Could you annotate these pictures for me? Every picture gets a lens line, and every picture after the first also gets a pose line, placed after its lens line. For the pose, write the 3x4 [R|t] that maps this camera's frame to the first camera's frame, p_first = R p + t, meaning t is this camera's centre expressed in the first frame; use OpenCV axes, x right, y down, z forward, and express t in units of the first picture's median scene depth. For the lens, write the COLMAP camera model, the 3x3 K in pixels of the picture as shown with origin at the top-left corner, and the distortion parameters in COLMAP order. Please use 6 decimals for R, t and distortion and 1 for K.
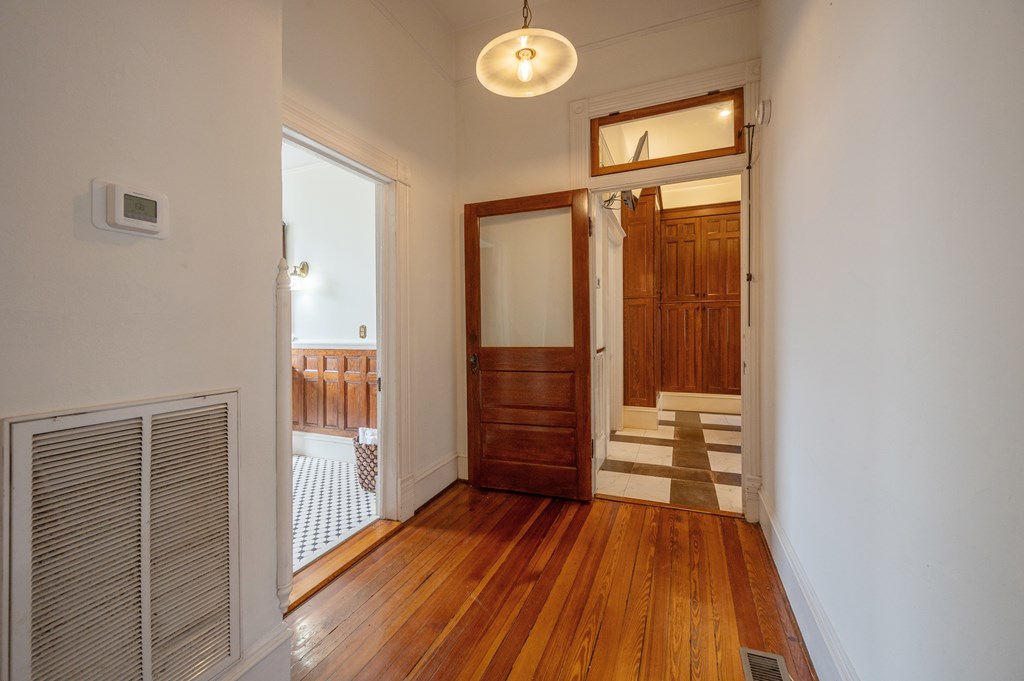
lens RADIAL K [[406.4, 0, 512.3], [0, 406.4, 334.8], [0, 0, 1]] dist [0.001156, 0.000197]
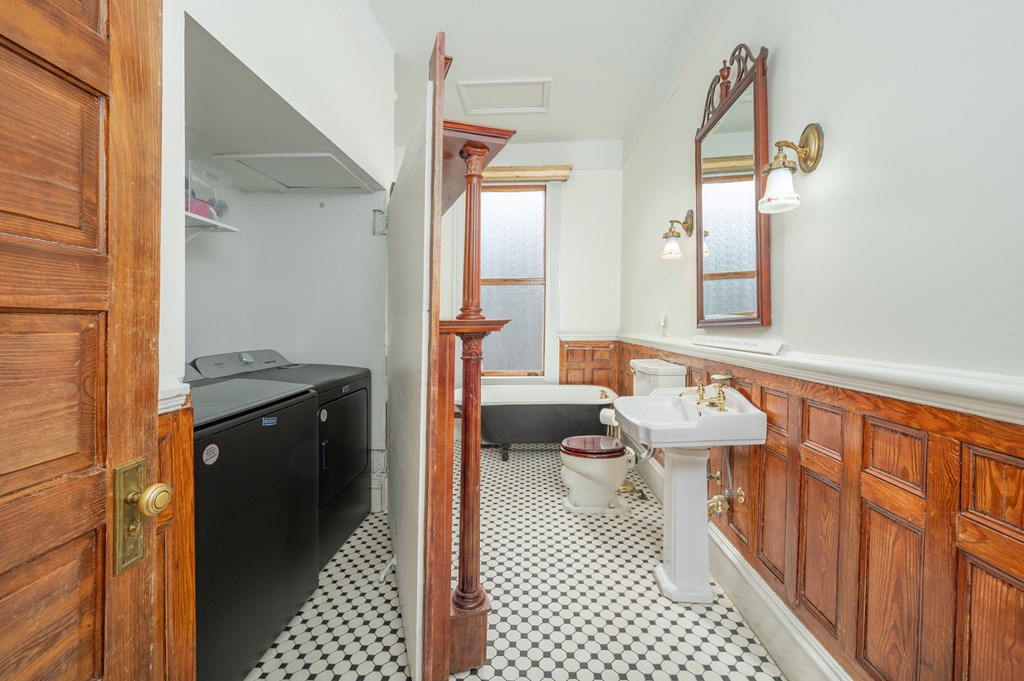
lens RADIAL K [[406.4, 0, 511.7], [0, 406.4, 336.0], [0, 0, 1]] dist [0.001156, 0.000197]
pose [[0.345059, 0.033166, -0.937995, -0.275478], [-0.015175, 0.999442, 0.029757, -0.012235], [0.938458, 0.003966, 0.345369, 0.654011]]
